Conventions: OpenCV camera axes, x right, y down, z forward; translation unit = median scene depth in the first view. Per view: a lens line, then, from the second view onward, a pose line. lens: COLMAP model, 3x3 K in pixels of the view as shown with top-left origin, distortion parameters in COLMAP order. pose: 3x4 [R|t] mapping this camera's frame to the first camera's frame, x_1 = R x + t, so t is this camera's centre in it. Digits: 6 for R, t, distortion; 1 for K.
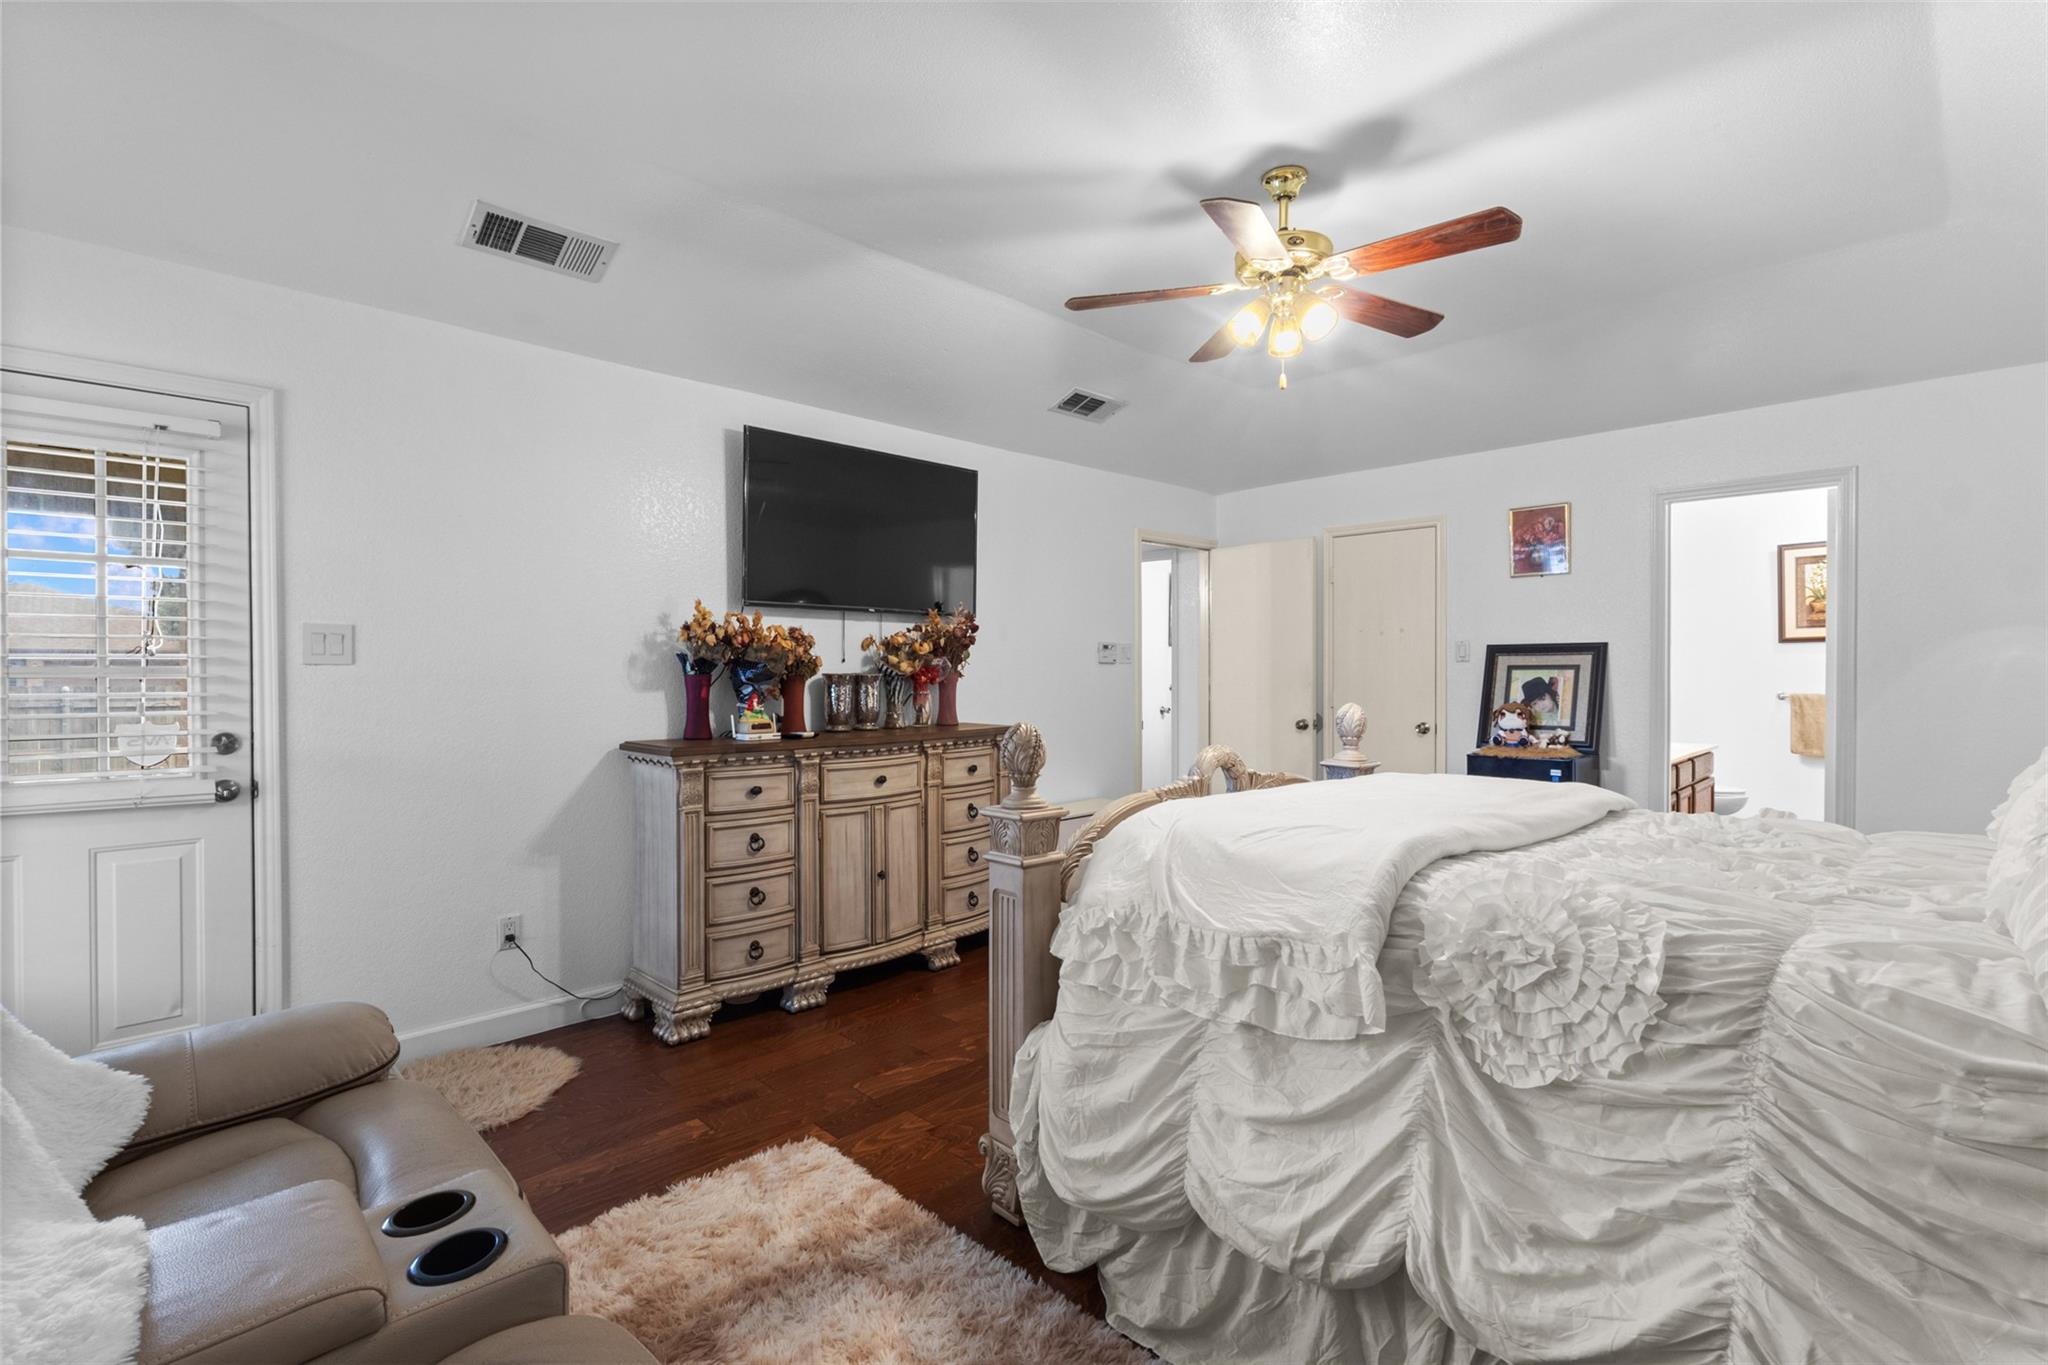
lens RADIAL K [[938.3, 0, 1021.4], [0, 938.3, 679.5], [0, 0, 1]] dist [0.001123, 0.000191]
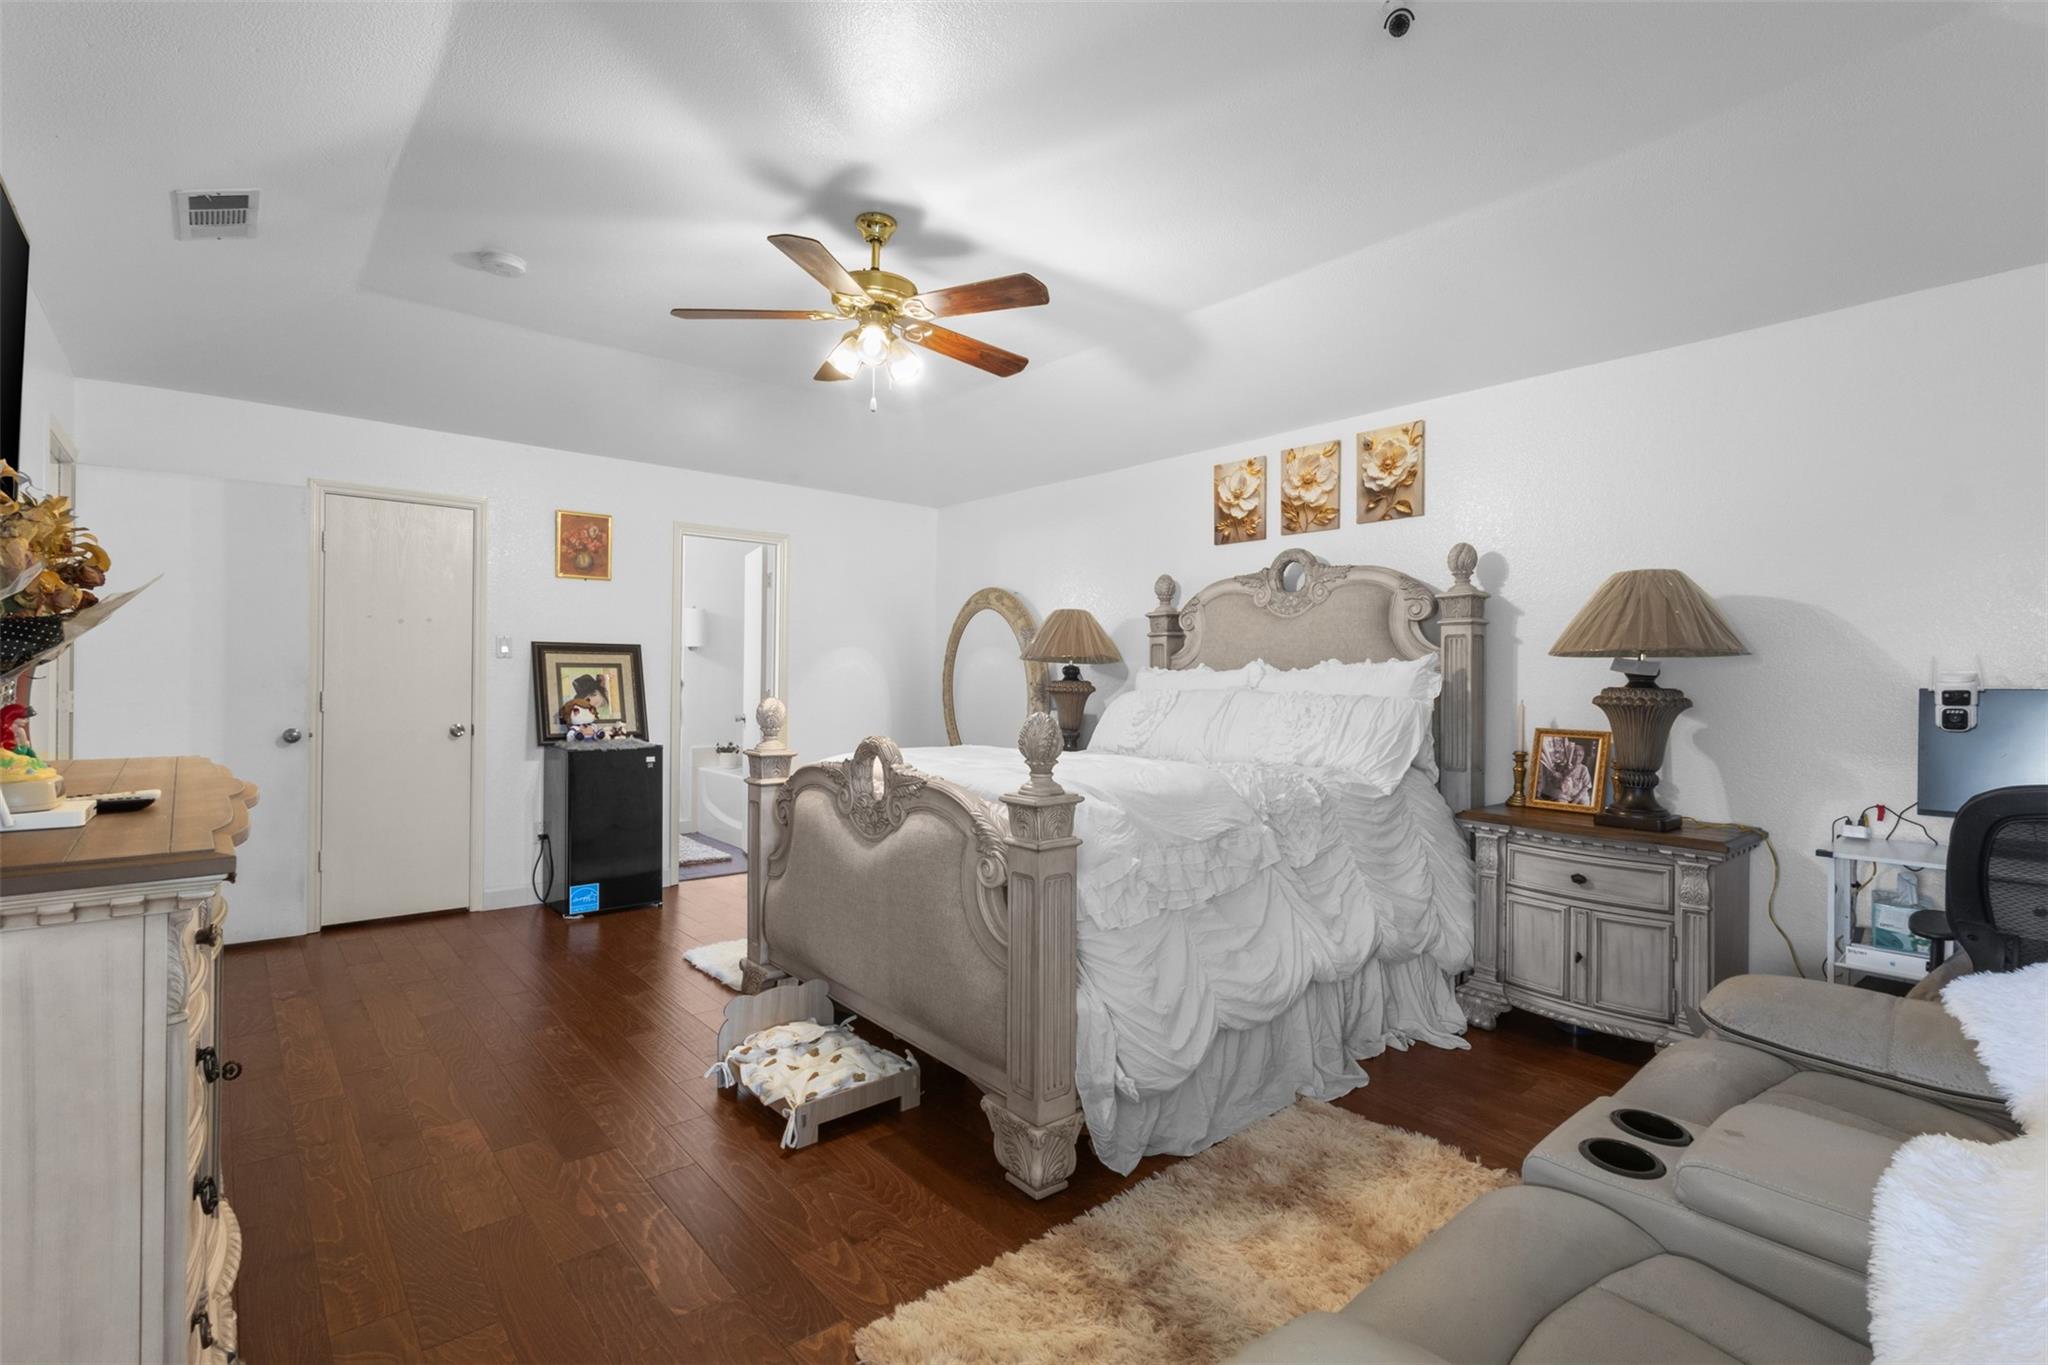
lens RADIAL K [[938.3, 0, 1021.4], [0, 938.3, 679.5], [0, 0, 1]] dist [0.001123, 0.000191]
pose [[0.077535, -0.000848, 0.996989, -0.478061], [0.001187, 0.999999, 0.000758, 0.003046], [-0.996989, 0.001125, 0.077536, 0.435176]]
